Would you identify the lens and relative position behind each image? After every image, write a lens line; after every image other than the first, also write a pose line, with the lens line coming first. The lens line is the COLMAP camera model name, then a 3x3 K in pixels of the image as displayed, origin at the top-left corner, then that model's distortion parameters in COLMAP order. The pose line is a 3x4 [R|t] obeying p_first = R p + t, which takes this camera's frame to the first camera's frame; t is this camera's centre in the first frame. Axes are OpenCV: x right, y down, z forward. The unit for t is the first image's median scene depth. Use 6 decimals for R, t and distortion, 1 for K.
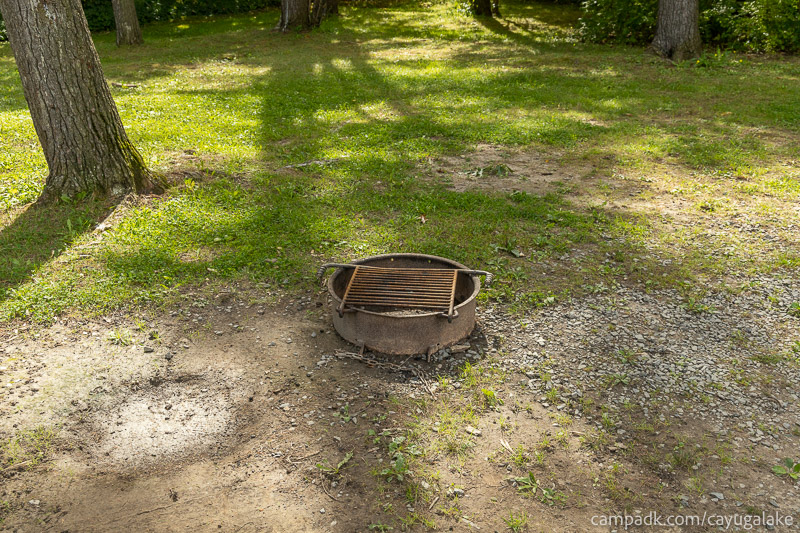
lens RADIAL K [[831.9, 0, 400.0], [0, 831.9, 266.5], [0, 0, 1]] dist [0.002842, 0.003852]
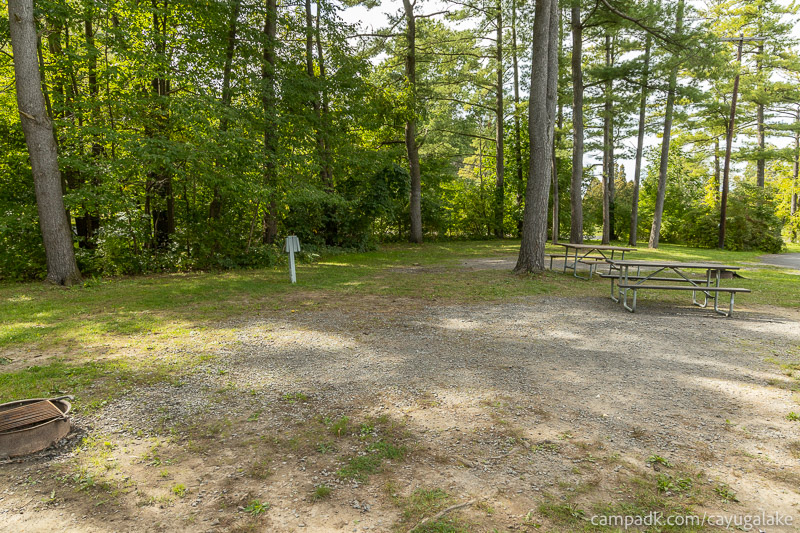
lens RADIAL K [[535.3, 0, 404.3], [0, 535.3, 269.1], [0, 0, 1]] dist [-0.000805, 0.001502]
pose [[0.580135, -0.101909, 0.808120, -0.369150], [0.310331, 0.944965, -0.103615, 0.090432], [-0.753086, 0.310895, 0.579833, -0.292750]]
